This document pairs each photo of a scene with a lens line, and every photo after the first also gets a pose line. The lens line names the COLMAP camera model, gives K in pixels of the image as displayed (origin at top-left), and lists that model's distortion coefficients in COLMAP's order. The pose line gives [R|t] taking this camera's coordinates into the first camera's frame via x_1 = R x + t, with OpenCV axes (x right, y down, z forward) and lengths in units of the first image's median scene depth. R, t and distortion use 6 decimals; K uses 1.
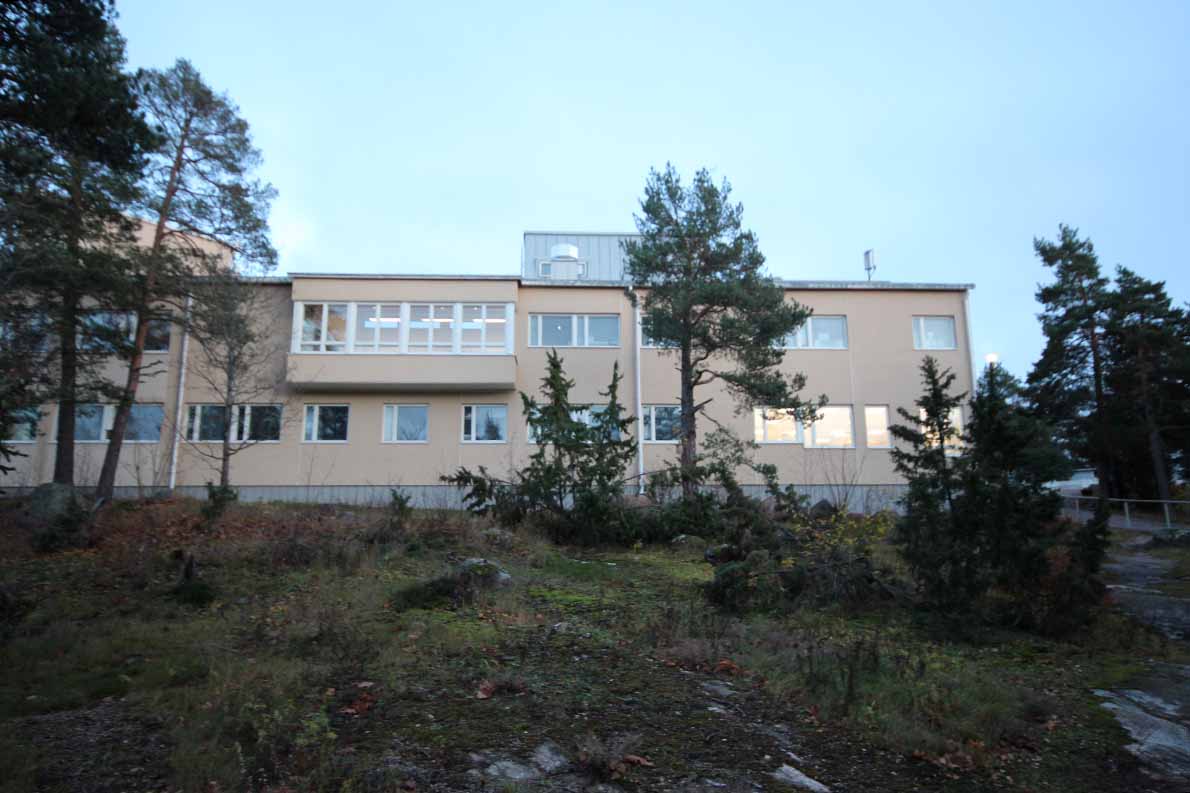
lens RADIAL K [[833.1, 0, 596.4], [0, 833.1, 394.5], [0, 0, 1]] dist [-0.002453, -0.000205]
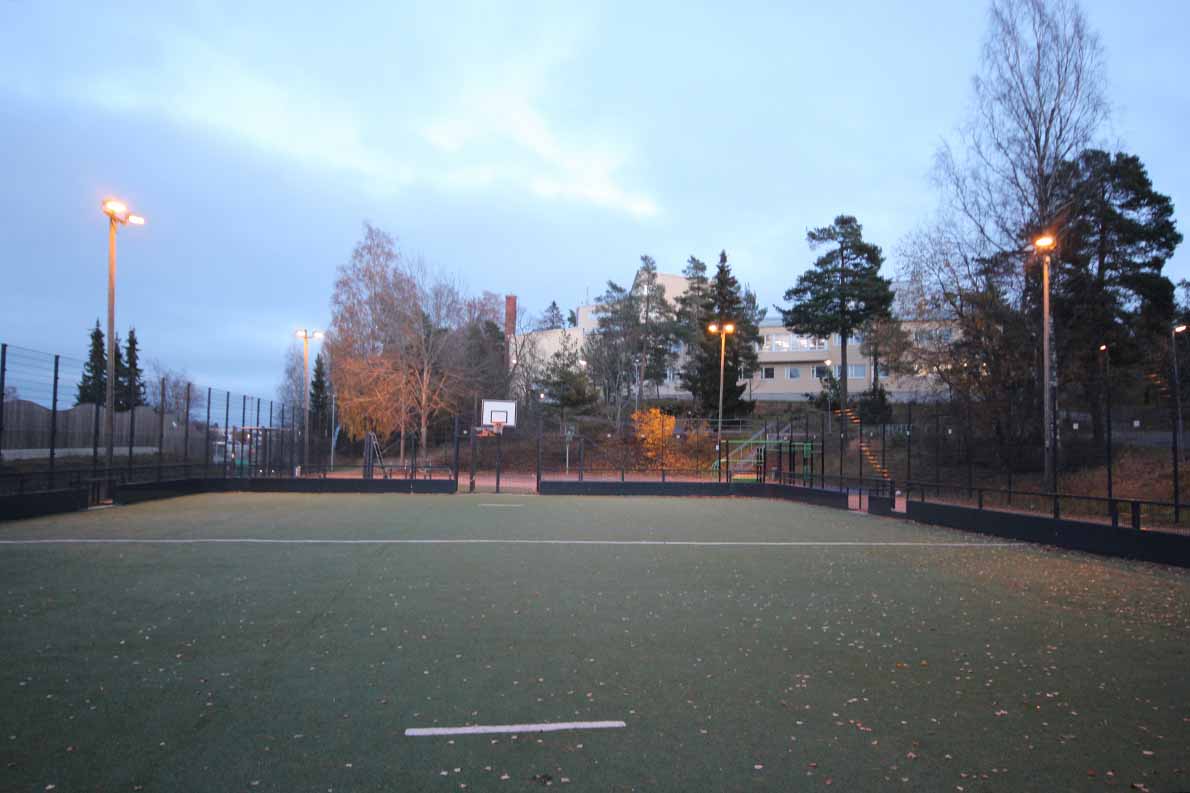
lens RADIAL K [[887.0, 0, 598.6], [0, 887.0, 399.5], [0, 0, 1]] dist [-0.002103, 0.000040]
pose [[0.900763, -0.002660, -0.434303, 0.675314], [0.078128, 0.984661, 0.156008, -0.531604], [0.427227, -0.174458, 0.887154, -2.740150]]
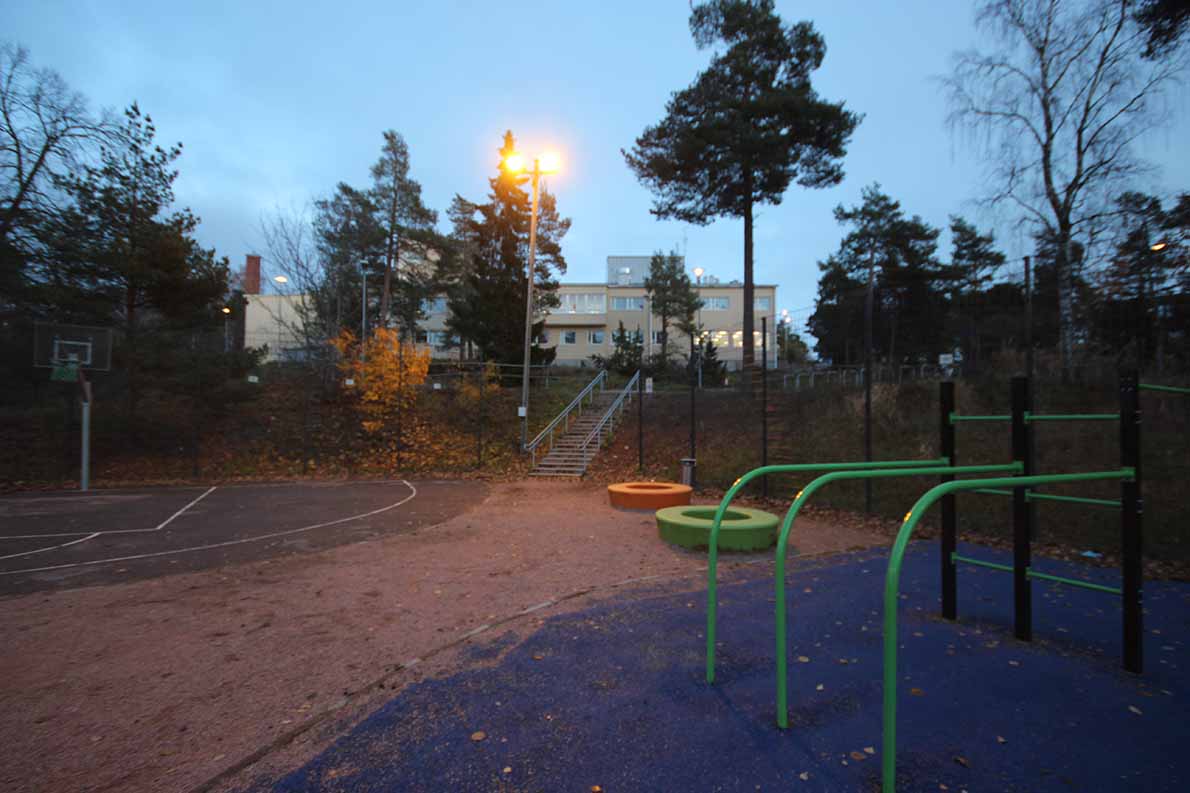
lens RADIAL K [[547.2, 0, 596.1], [0, 547.2, 408.5], [0, 0, 1]] dist [0.001547, 0.000011]
pose [[0.996418, 0.016181, -0.083008, 0.033204], [0.000748, 0.979802, 0.199970, -0.121694], [0.084567, -0.199315, 0.976280, -1.066833]]
